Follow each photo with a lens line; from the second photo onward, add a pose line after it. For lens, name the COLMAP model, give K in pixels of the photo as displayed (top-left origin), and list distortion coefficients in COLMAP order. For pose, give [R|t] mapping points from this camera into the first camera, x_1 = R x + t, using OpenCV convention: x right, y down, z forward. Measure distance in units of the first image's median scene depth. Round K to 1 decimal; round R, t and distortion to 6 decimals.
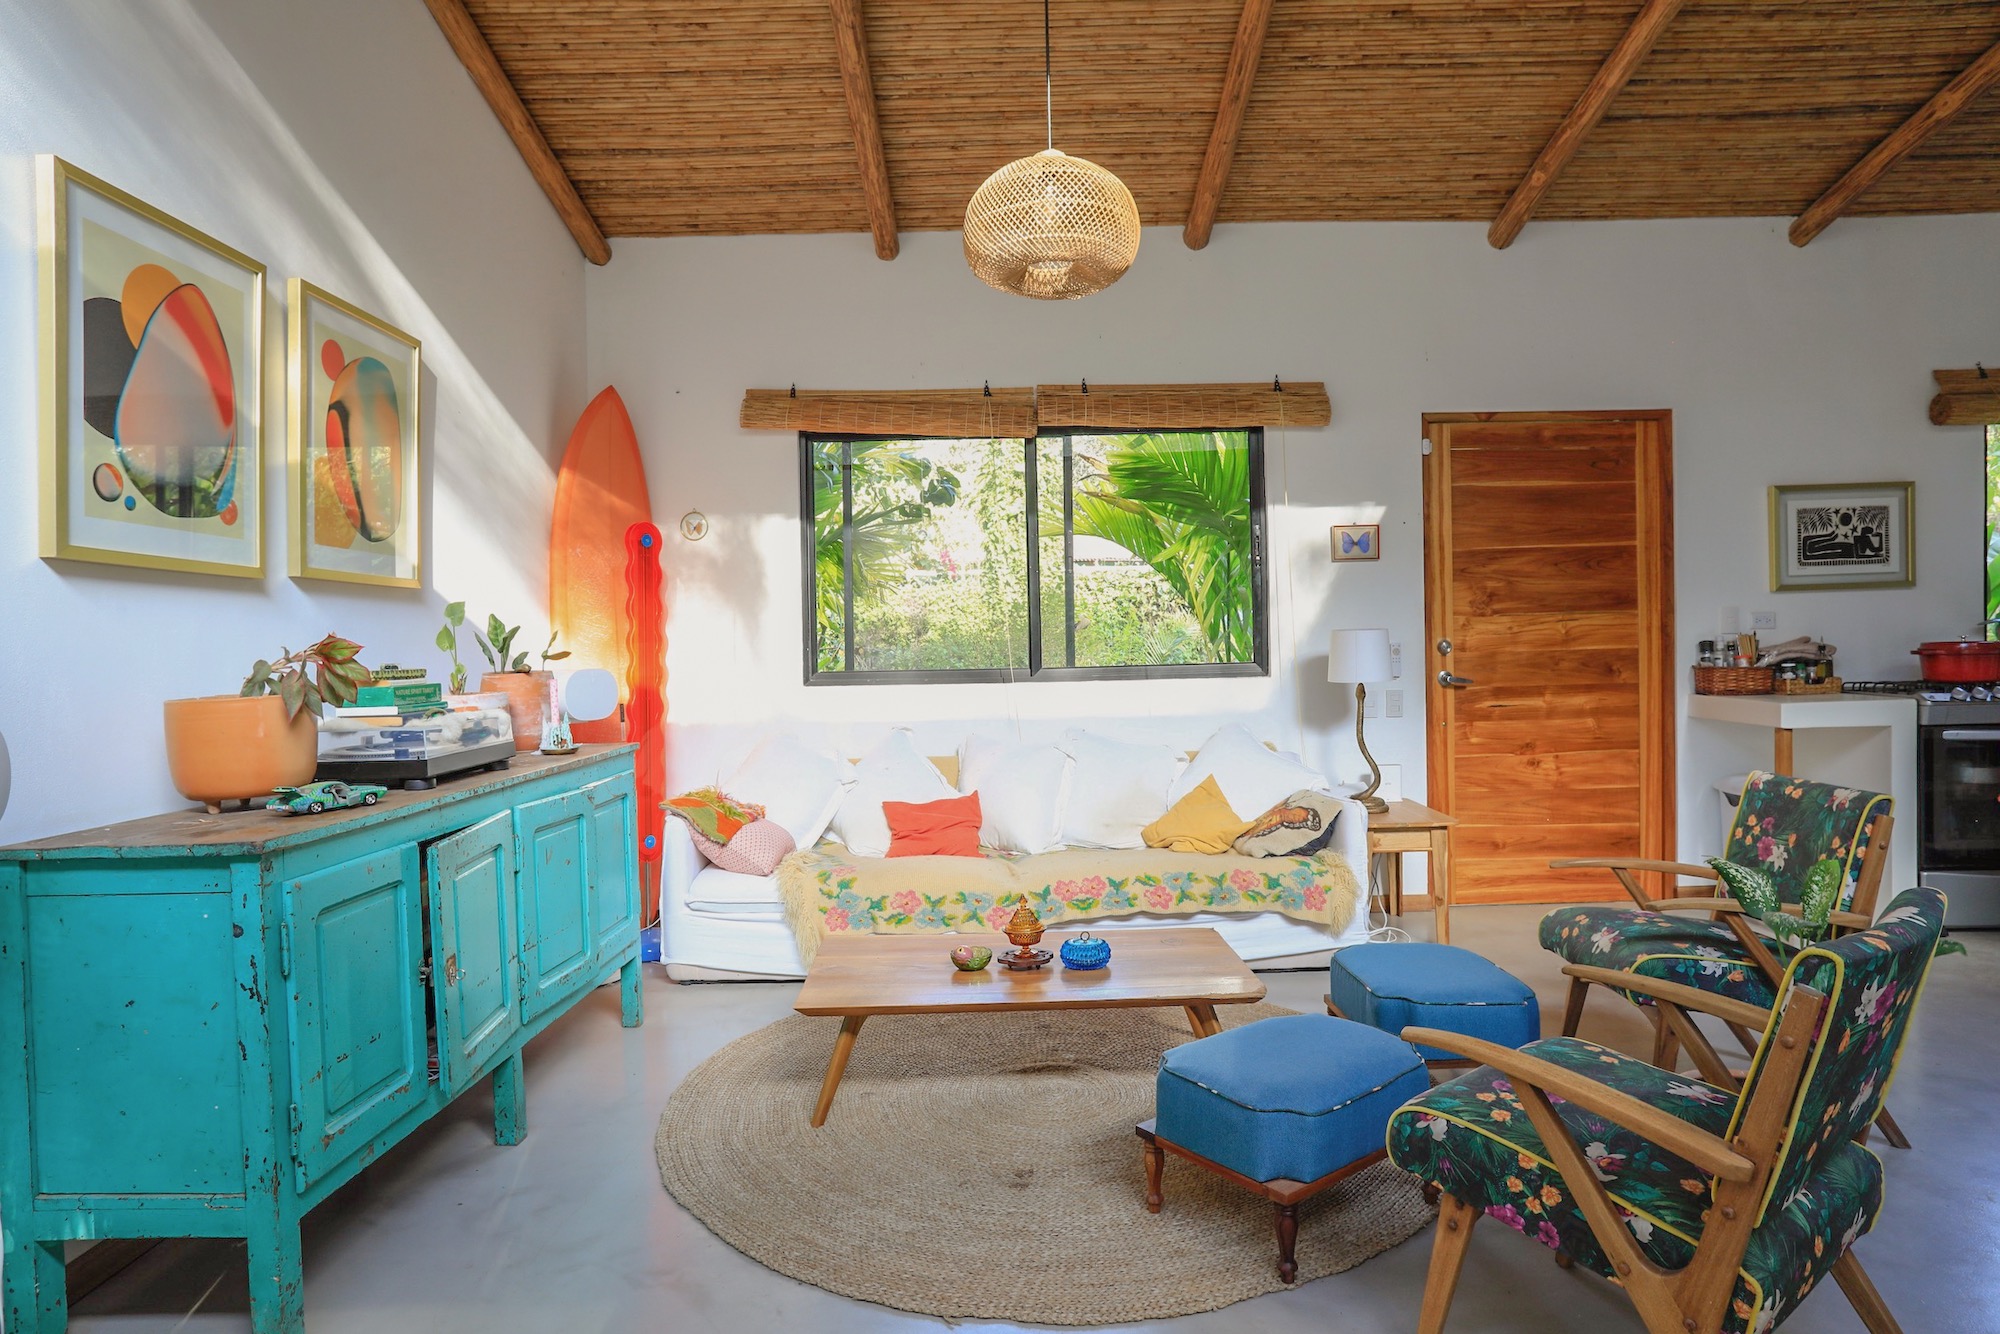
lens RADIAL K [[1143.4, 0, 997.7], [0, 1143.4, 660.7], [0, 0, 1]] dist [-0.071881, 0.054628]
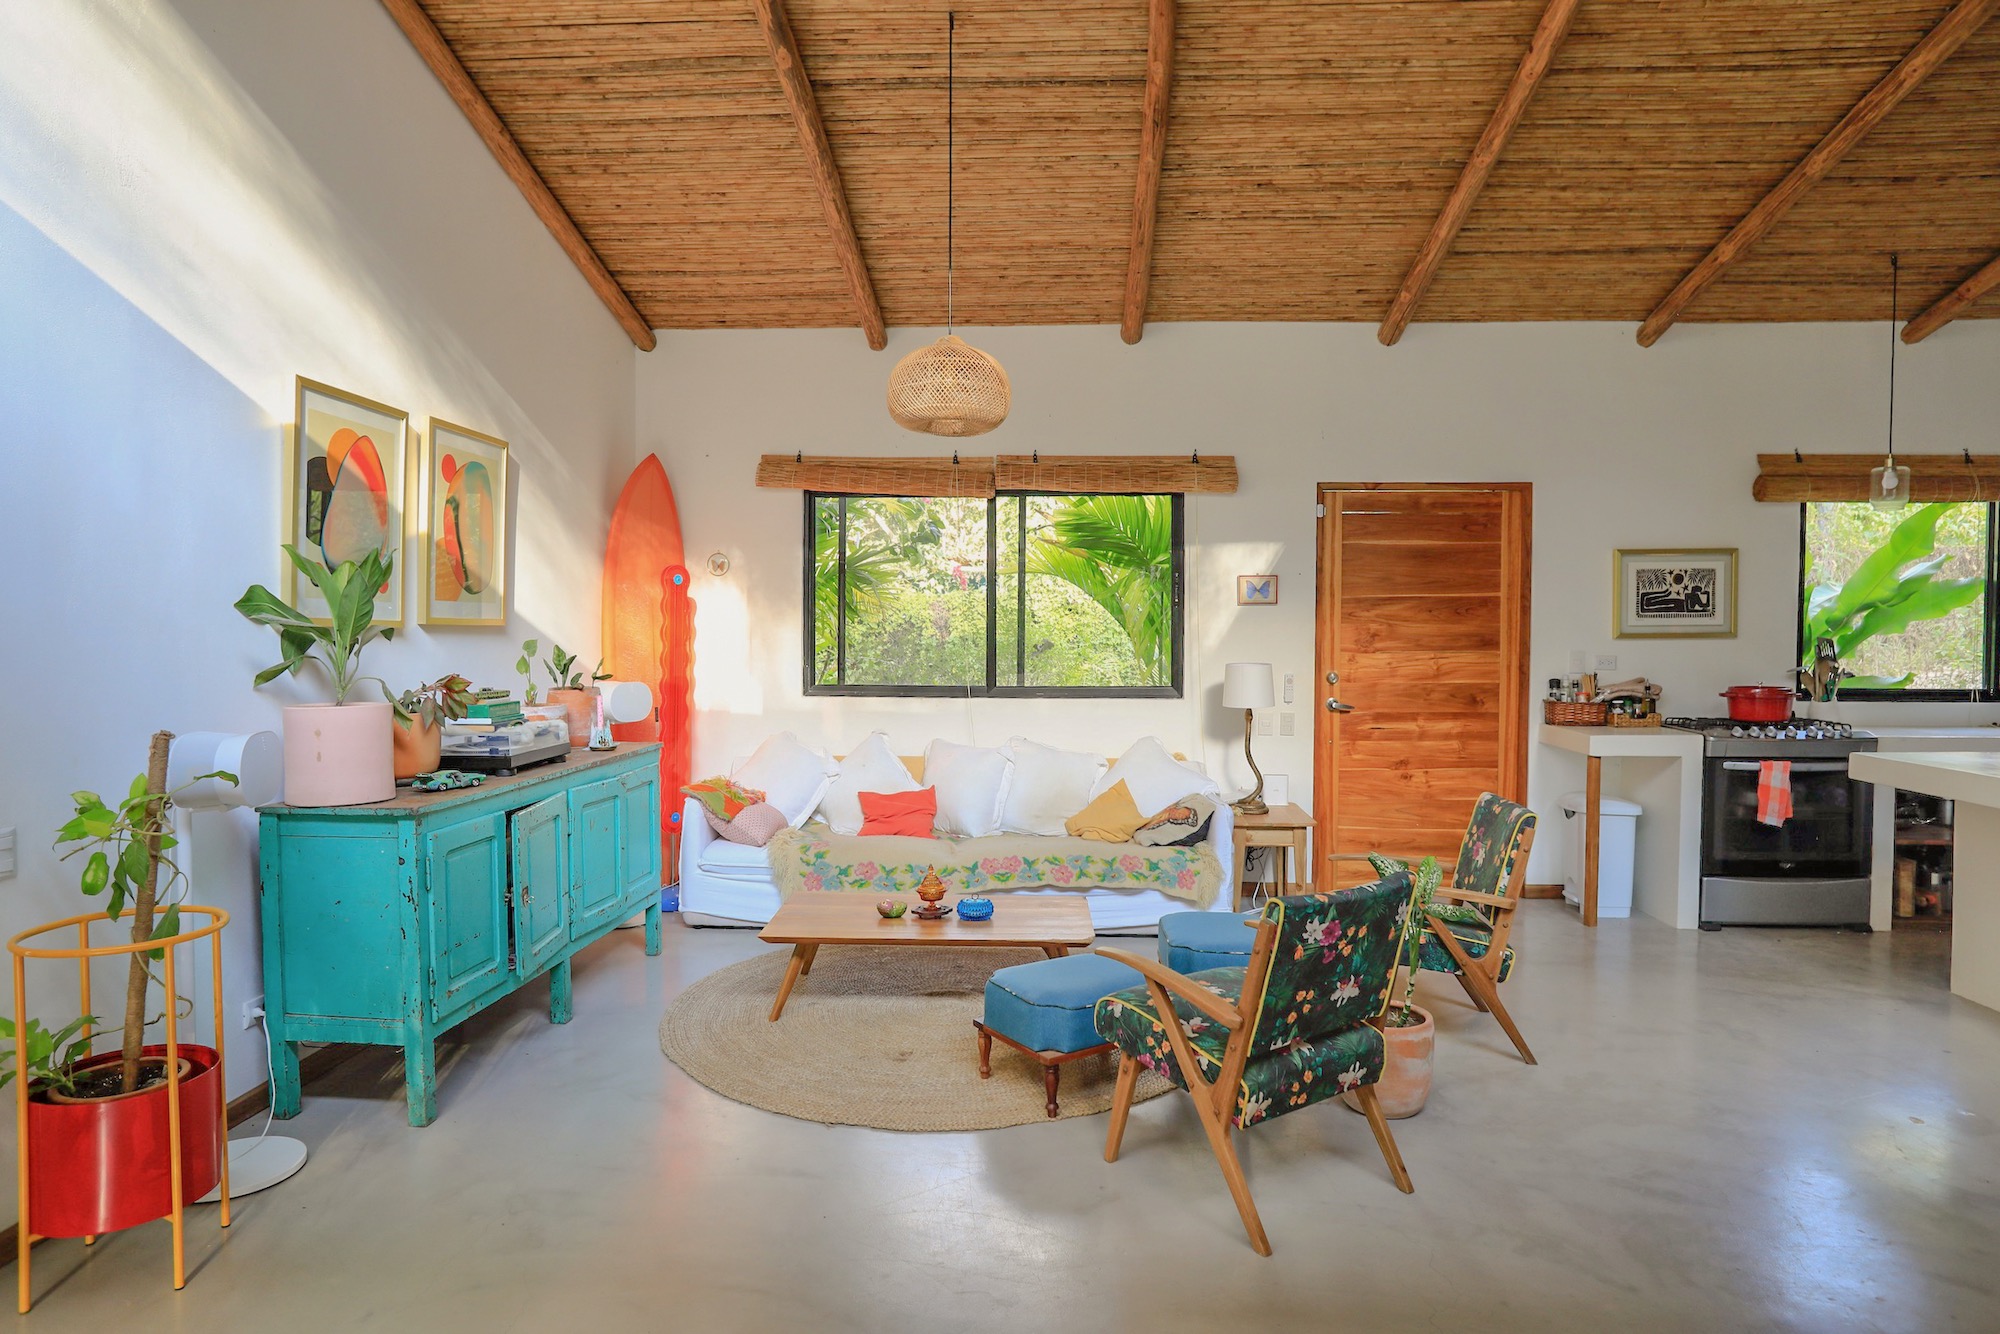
lens RADIAL K [[1177.7, 0, 1002.8], [0, 1177.7, 658.4], [0, 0, 1]] dist [-0.051209, 0.001501]
pose [[0.998088, 0.025704, -0.056218, 0.132384], [-0.025015, 0.999603, 0.012934, -0.045861], [0.056528, -0.011503, 0.998335, -0.294834]]
